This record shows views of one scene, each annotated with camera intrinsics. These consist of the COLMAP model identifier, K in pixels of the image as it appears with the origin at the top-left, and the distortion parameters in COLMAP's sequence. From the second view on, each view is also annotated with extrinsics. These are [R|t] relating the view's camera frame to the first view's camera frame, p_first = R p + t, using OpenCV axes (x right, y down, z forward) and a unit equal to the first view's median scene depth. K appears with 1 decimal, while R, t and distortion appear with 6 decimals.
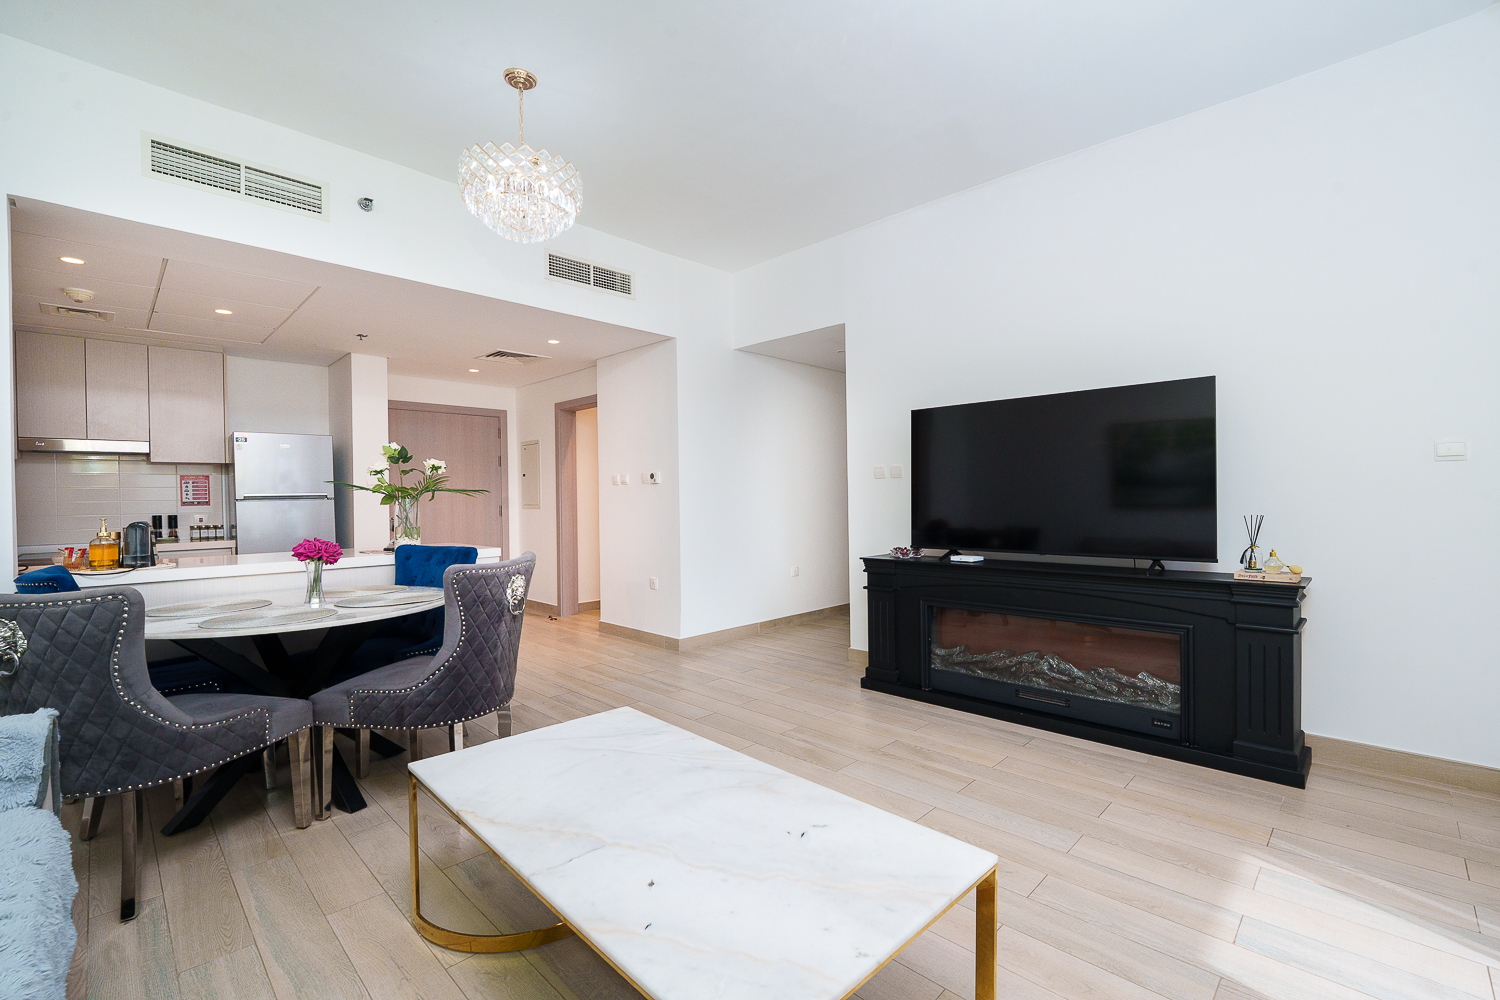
lens RADIAL K [[639.9, 0, 863.8], [0, 639.9, 496.4], [0, 0, 1]] dist [-0.001037, -0.000800]
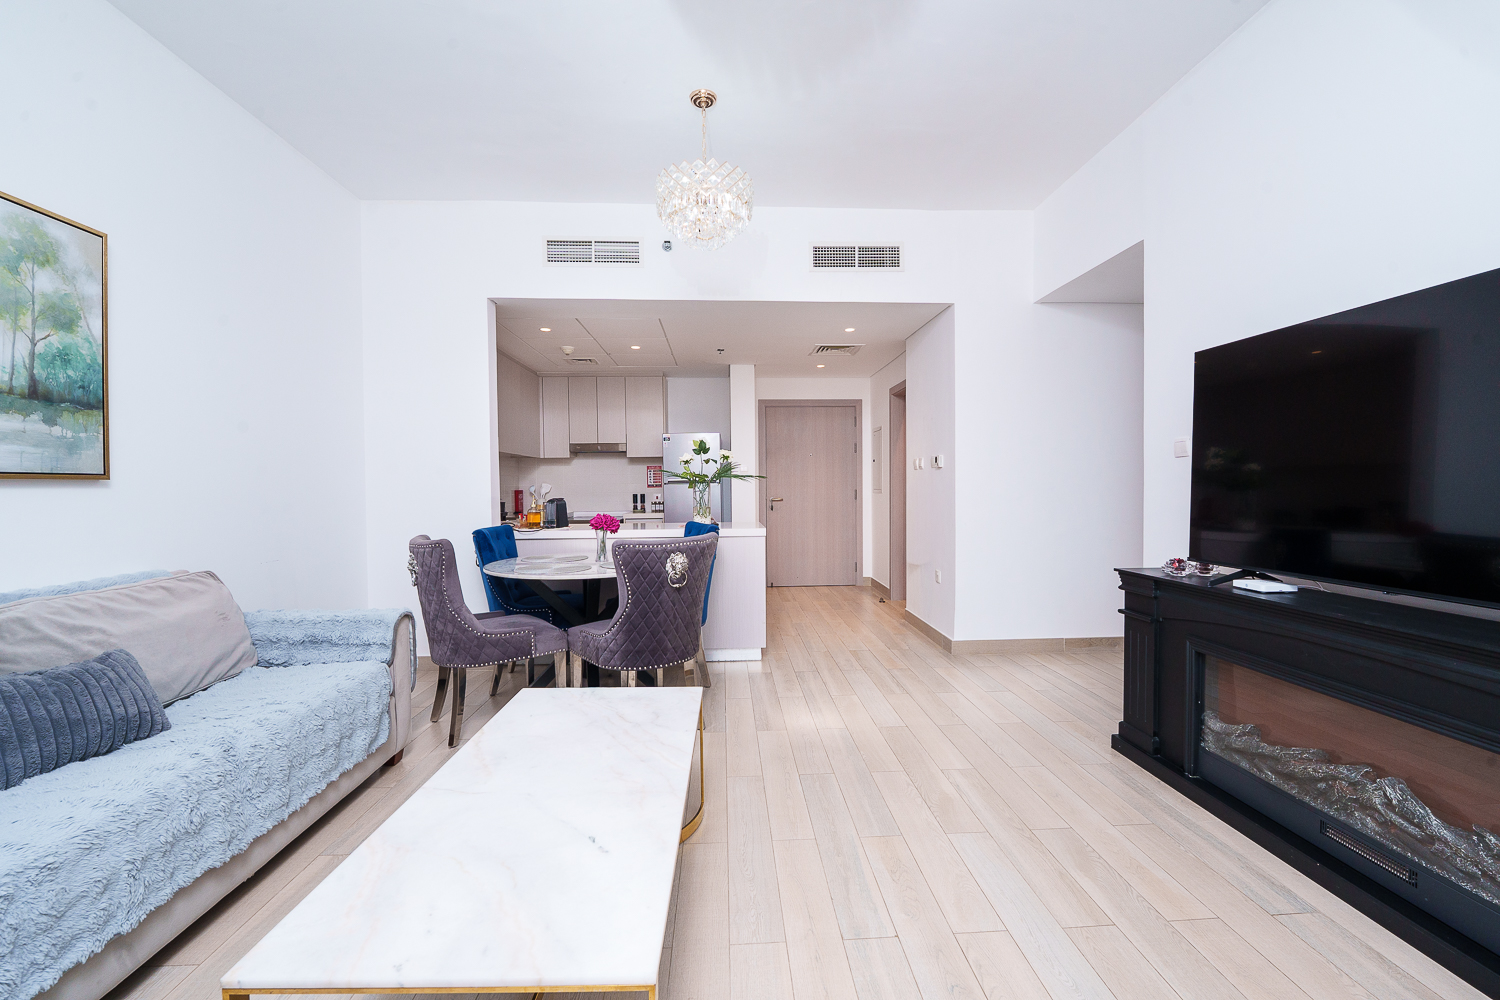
lens RADIAL K [[685.6, 0, 758.3], [0, 685.6, 502.8], [0, 0, 1]] dist [-0.004105, -0.001608]
pose [[0.682147, 0.025557, -0.730768, 0.308771], [-0.001714, 0.999442, 0.033353, -0.003566], [0.731213, -0.021499, 0.681810, 0.201405]]
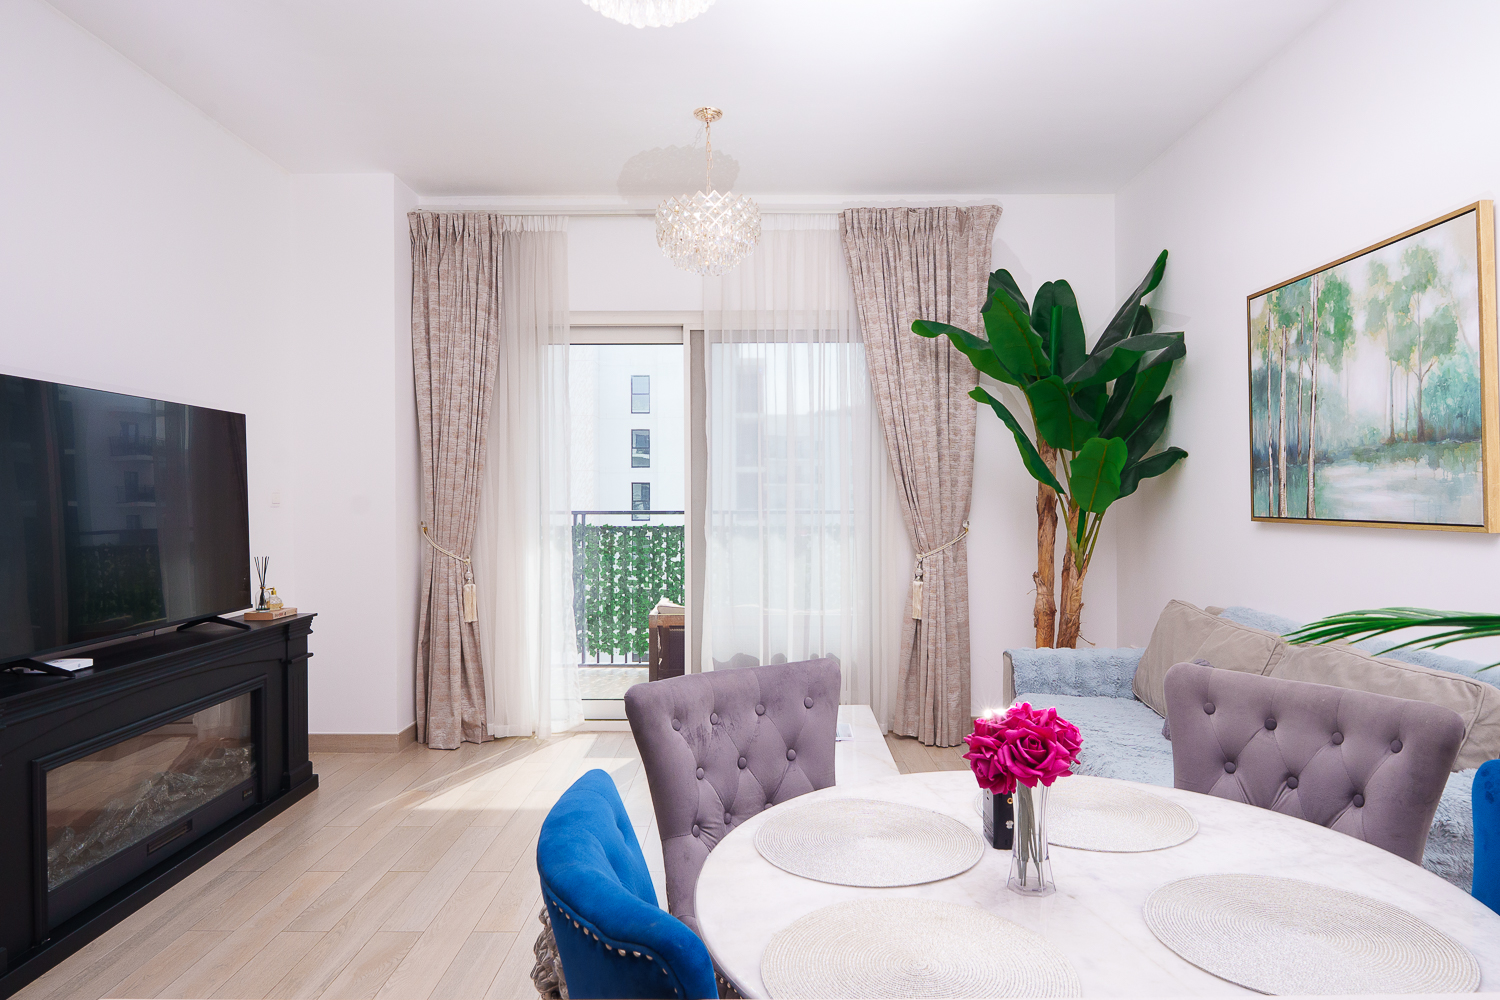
lens RADIAL K [[1063.8, 0, 750.0], [0, 1063.8, 500.0], [0, 0, 1]] dist [0.001386, 0.000650]
pose [[-0.639425, 0.014659, 0.768714, -0.917604], [0.014715, 0.999868, -0.006828, -0.030188], [-0.768713, 0.006945, -0.639556, 1.129686]]
